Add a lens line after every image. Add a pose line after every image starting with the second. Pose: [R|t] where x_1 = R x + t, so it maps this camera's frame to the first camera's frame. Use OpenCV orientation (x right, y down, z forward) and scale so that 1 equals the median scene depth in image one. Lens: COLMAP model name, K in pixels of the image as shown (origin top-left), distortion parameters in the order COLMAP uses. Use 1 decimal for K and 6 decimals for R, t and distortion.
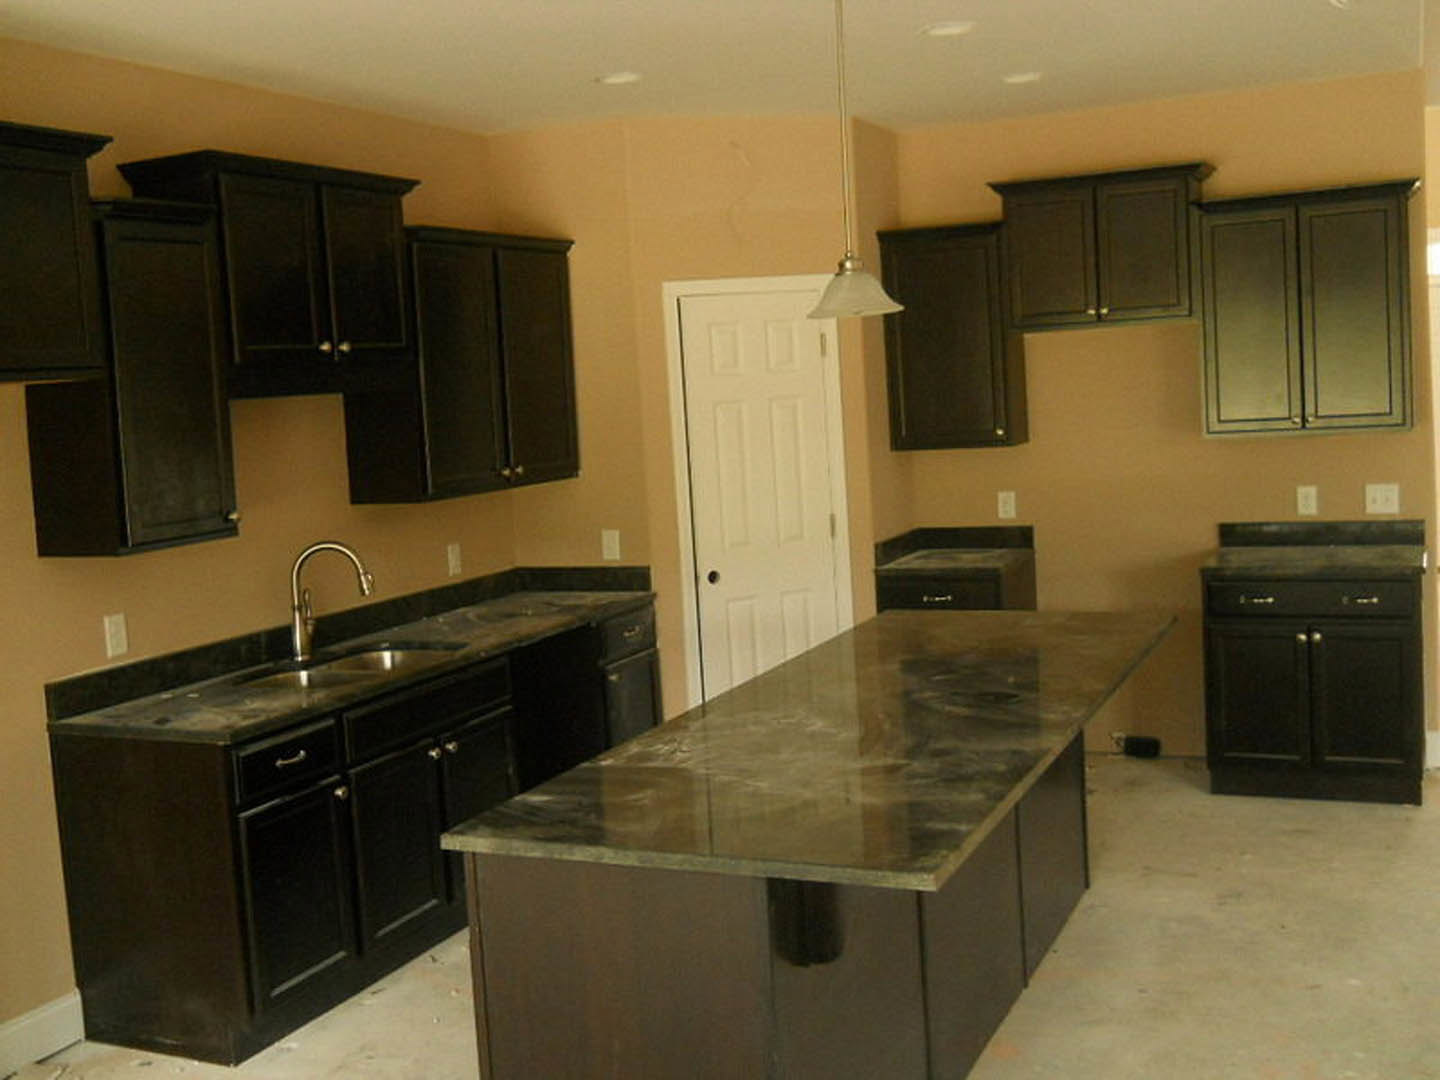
lens RADIAL K [[1586.9, 0, 720.0], [0, 1586.9, 540.0], [0, 0, 1]] dist [-0.010705, -0.012259]
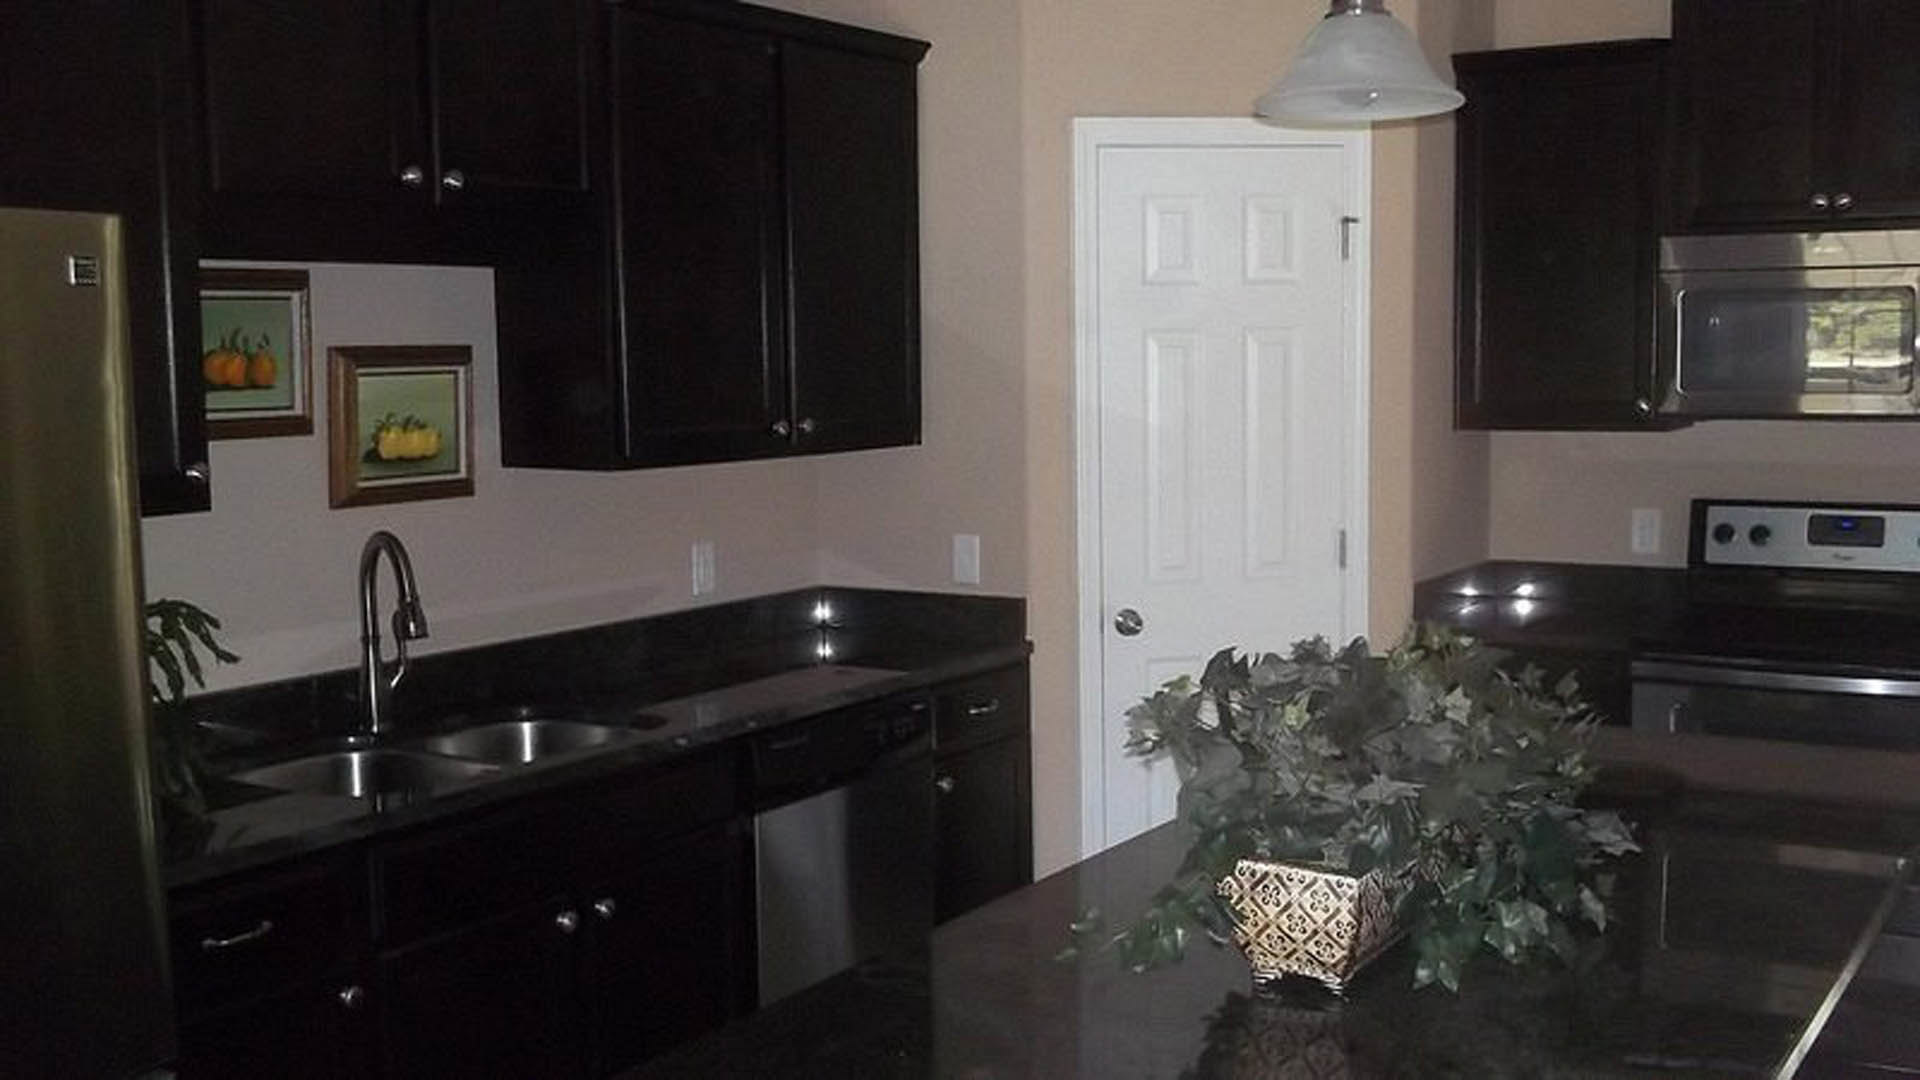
lens RADIAL K [[2077.7, 0, 964.2], [0, 2077.7, 513.0], [0, 0, 1]] dist [0.187500, 0.004211]
pose [[0.989957, 0.053521, -0.130845, 0.034421], [-0.055968, 0.998318, -0.015094, -0.002780], [0.129817, 0.022266, 0.991288, 0.222193]]
